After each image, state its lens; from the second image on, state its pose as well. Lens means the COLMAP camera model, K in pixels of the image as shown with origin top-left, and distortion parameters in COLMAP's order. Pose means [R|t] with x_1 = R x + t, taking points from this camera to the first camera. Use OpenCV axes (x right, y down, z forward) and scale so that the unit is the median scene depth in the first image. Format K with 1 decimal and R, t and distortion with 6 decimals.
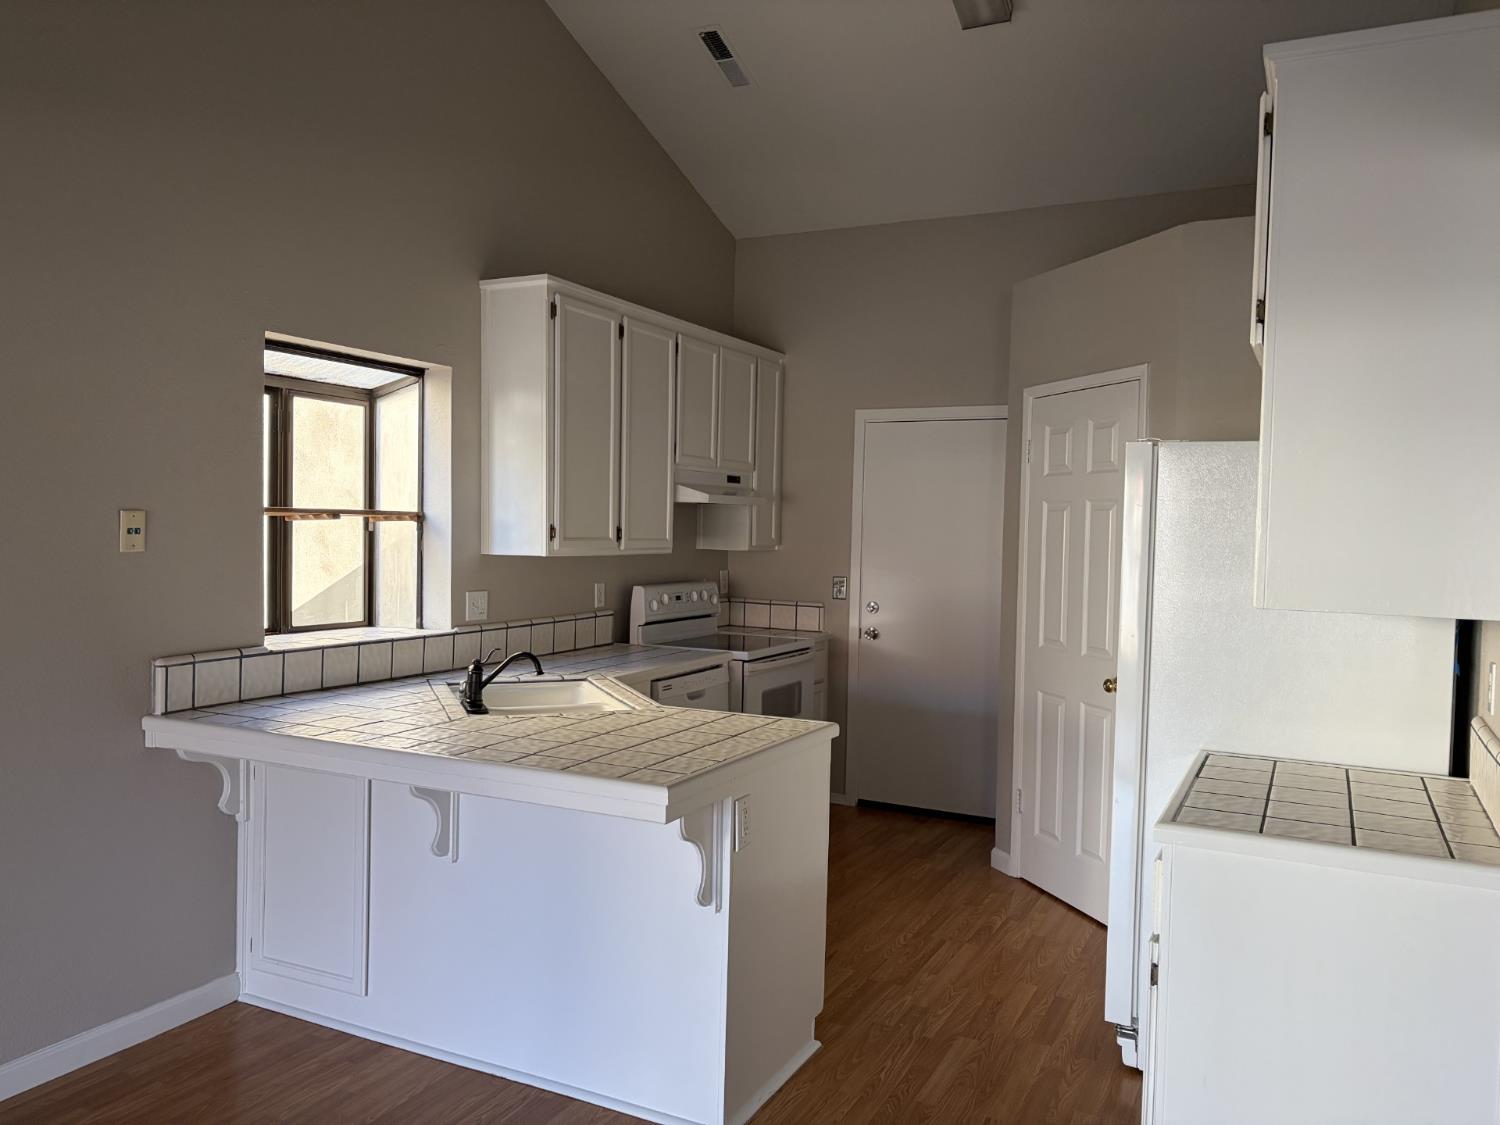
lens RADIAL K [[1133.8, 0, 748.7], [0, 1133.8, 556.0], [0, 0, 1]] dist [0.066459, -0.070923]
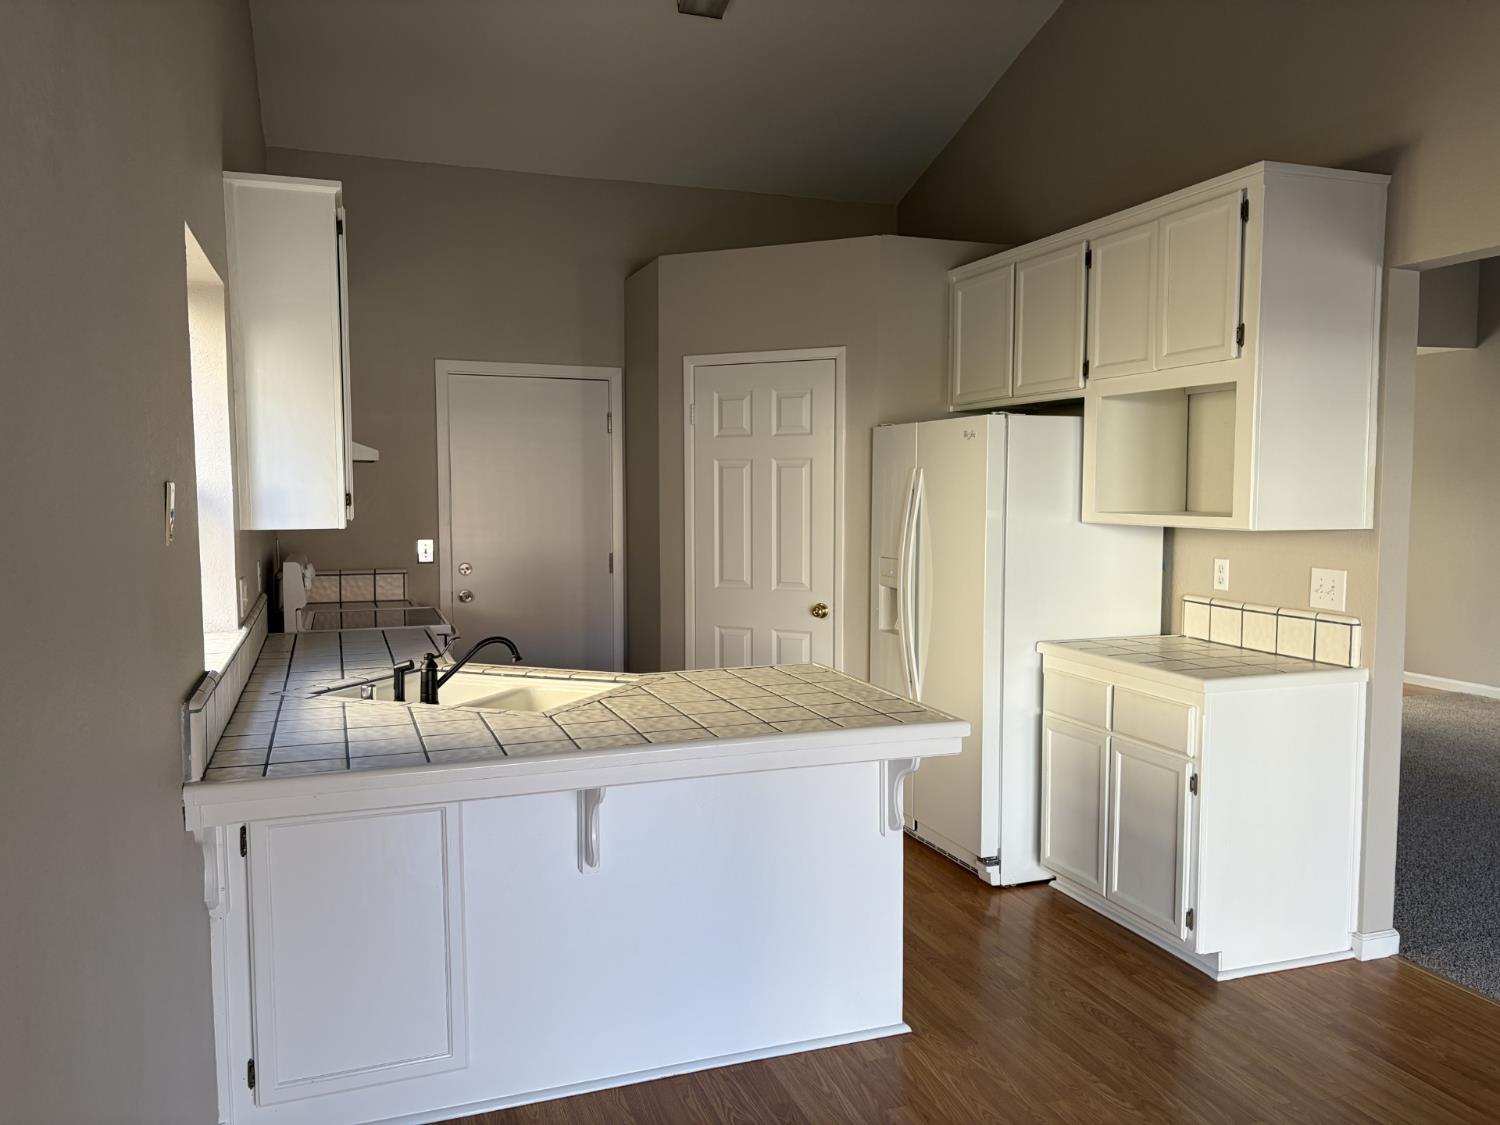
lens RADIAL K [[1133.8, 0, 748.7], [0, 1133.8, 556.0], [0, 0, 1]] dist [0.066459, -0.070923]
pose [[0.688679, -0.067585, 0.721910, -0.569720], [0.035713, 0.997600, 0.059325, -0.018658], [-0.724187, -0.015074, 0.689439, 0.215186]]
